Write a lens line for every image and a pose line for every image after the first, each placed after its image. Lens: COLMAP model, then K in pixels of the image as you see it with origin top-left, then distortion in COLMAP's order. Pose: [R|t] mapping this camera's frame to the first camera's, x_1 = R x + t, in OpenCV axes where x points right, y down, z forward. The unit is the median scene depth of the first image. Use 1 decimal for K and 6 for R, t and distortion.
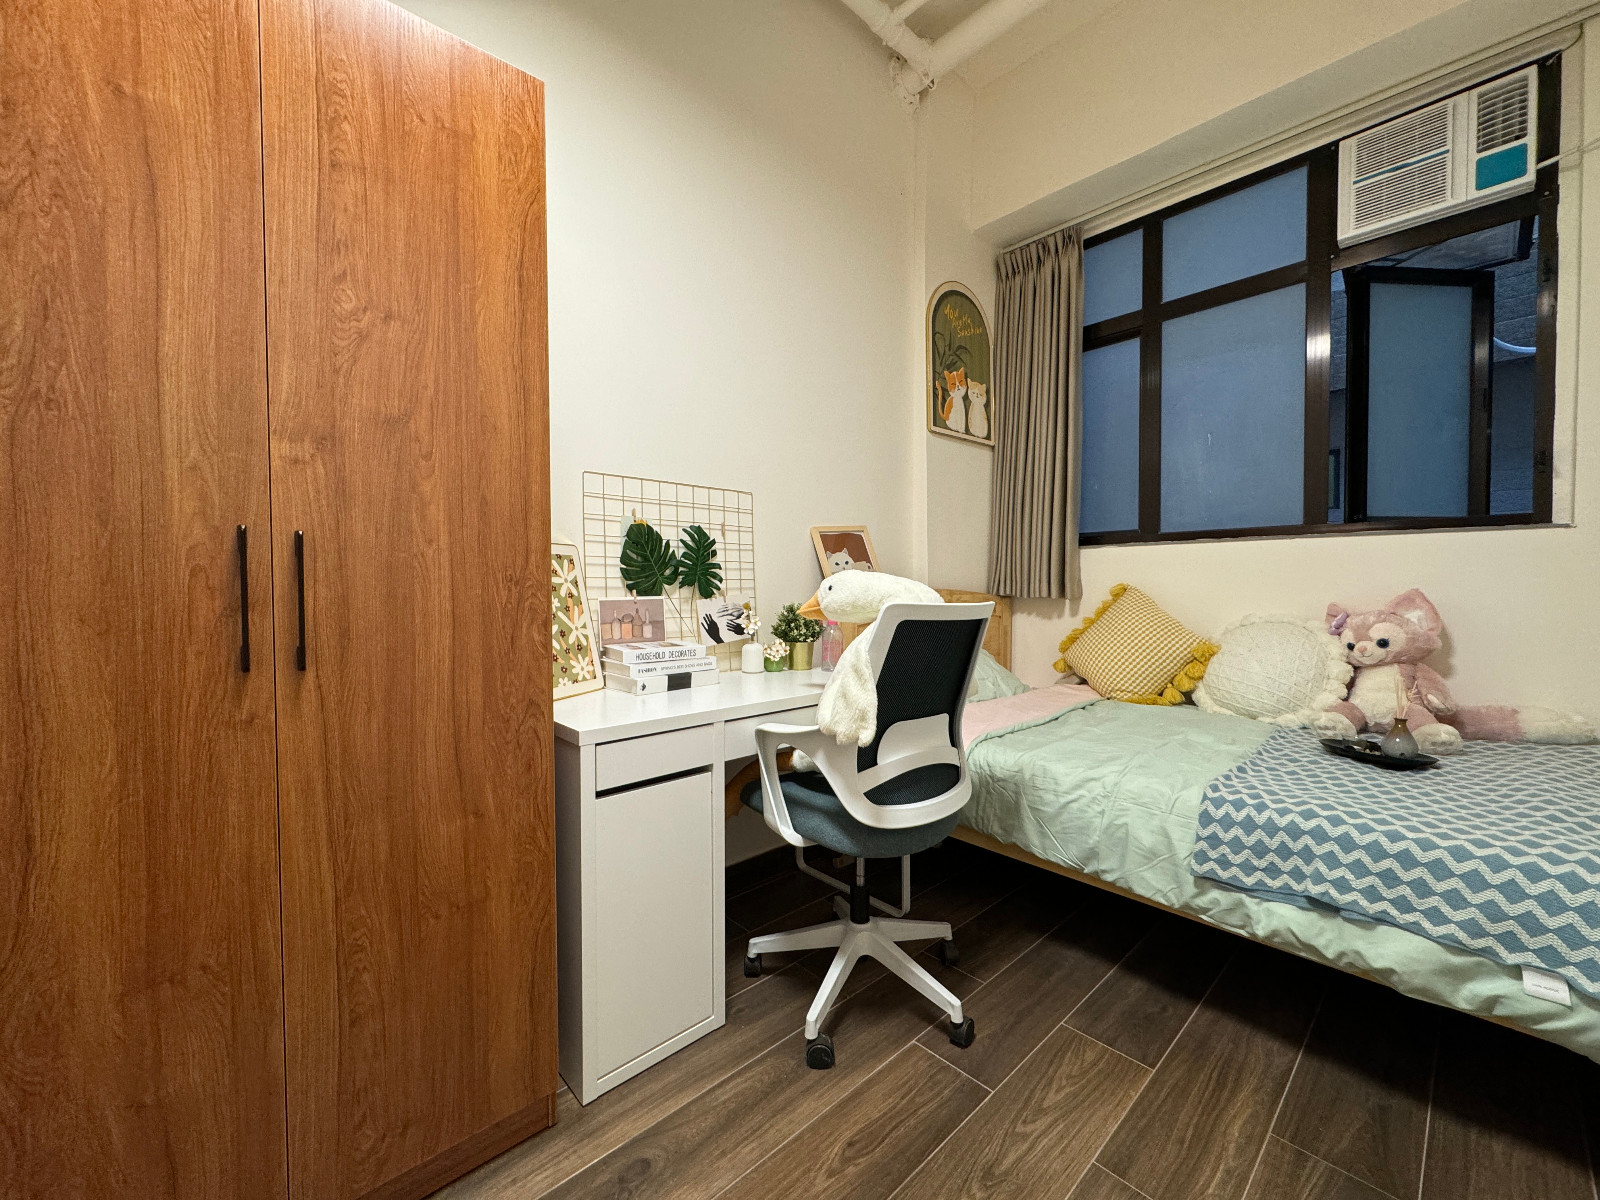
lens RADIAL K [[645.9, 0, 795.5], [0, 645.9, 598.4], [0, 0, 1]] dist [-0.003710, 0.001592]
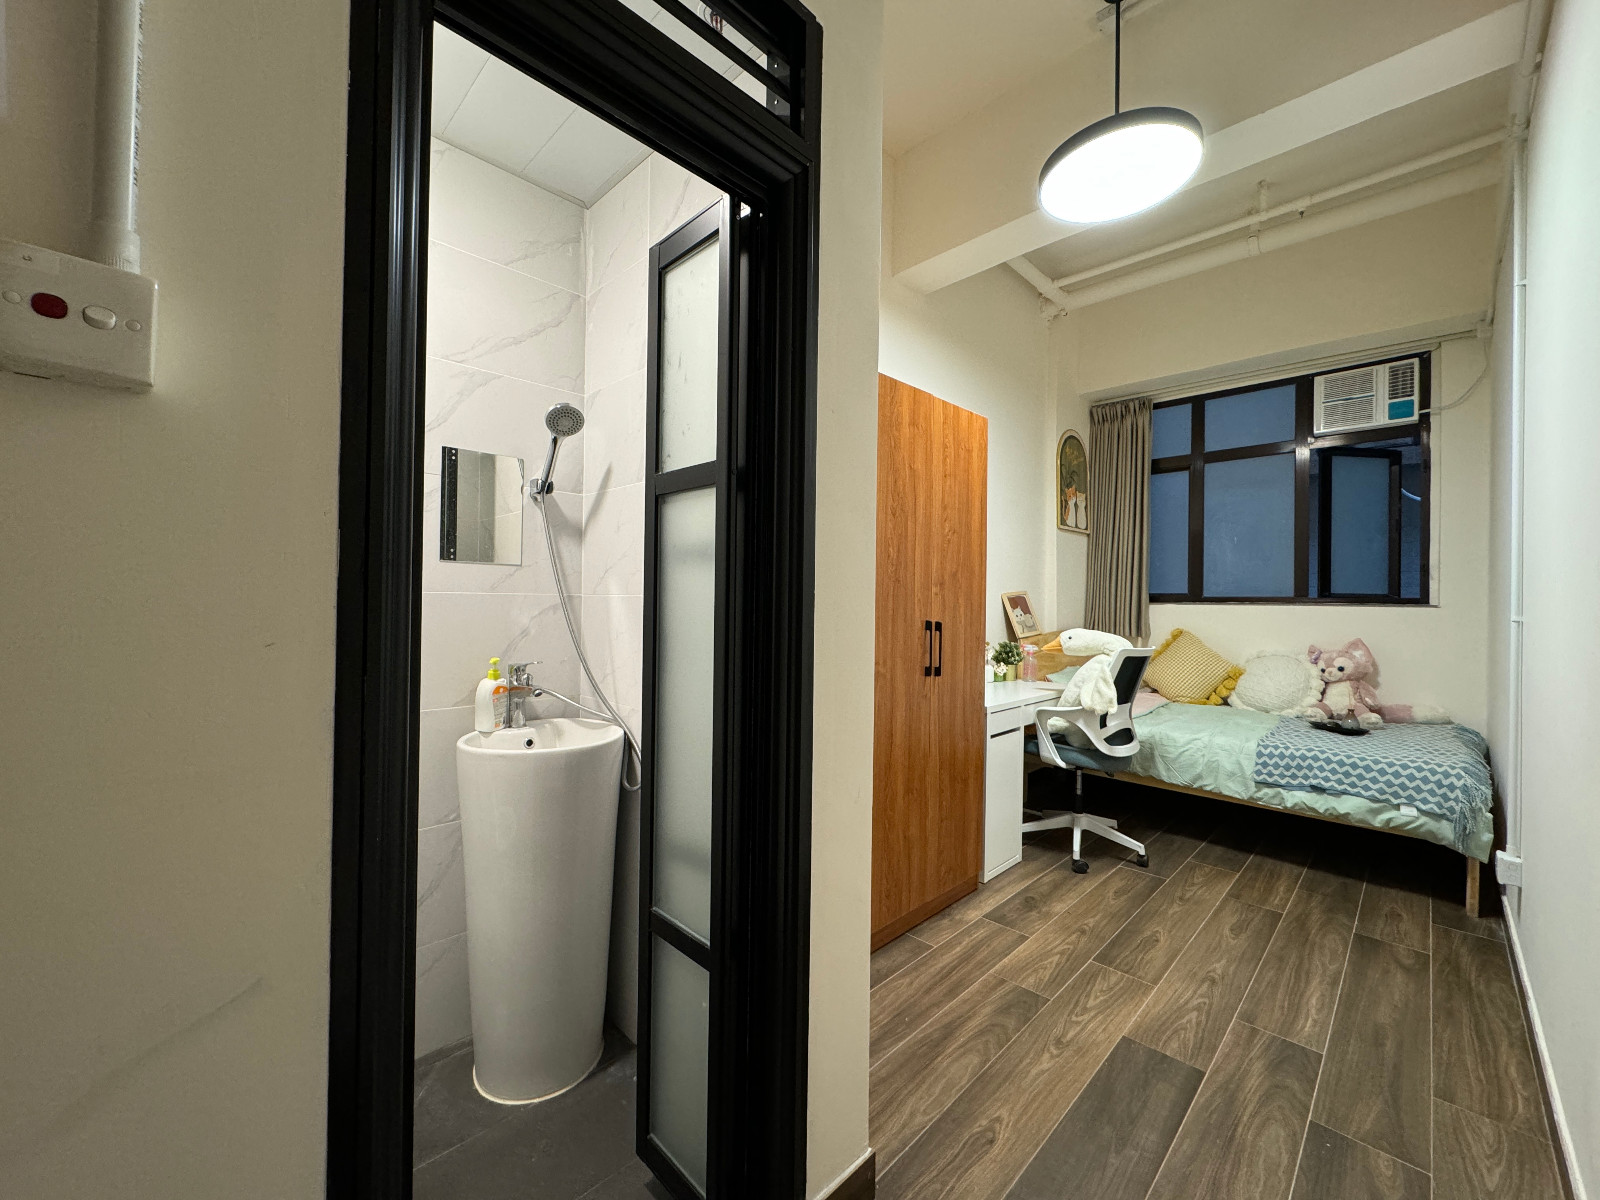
lens RADIAL K [[645.9, 0, 797.1], [0, 645.9, 598.0], [0, 0, 1]] dist [-0.003710, 0.001592]
pose [[0.998833, 0.016399, 0.045427, -0.780680], [-0.015207, 0.999534, -0.026474, -0.065688], [-0.045840, 0.025752, 0.998617, -0.827899]]
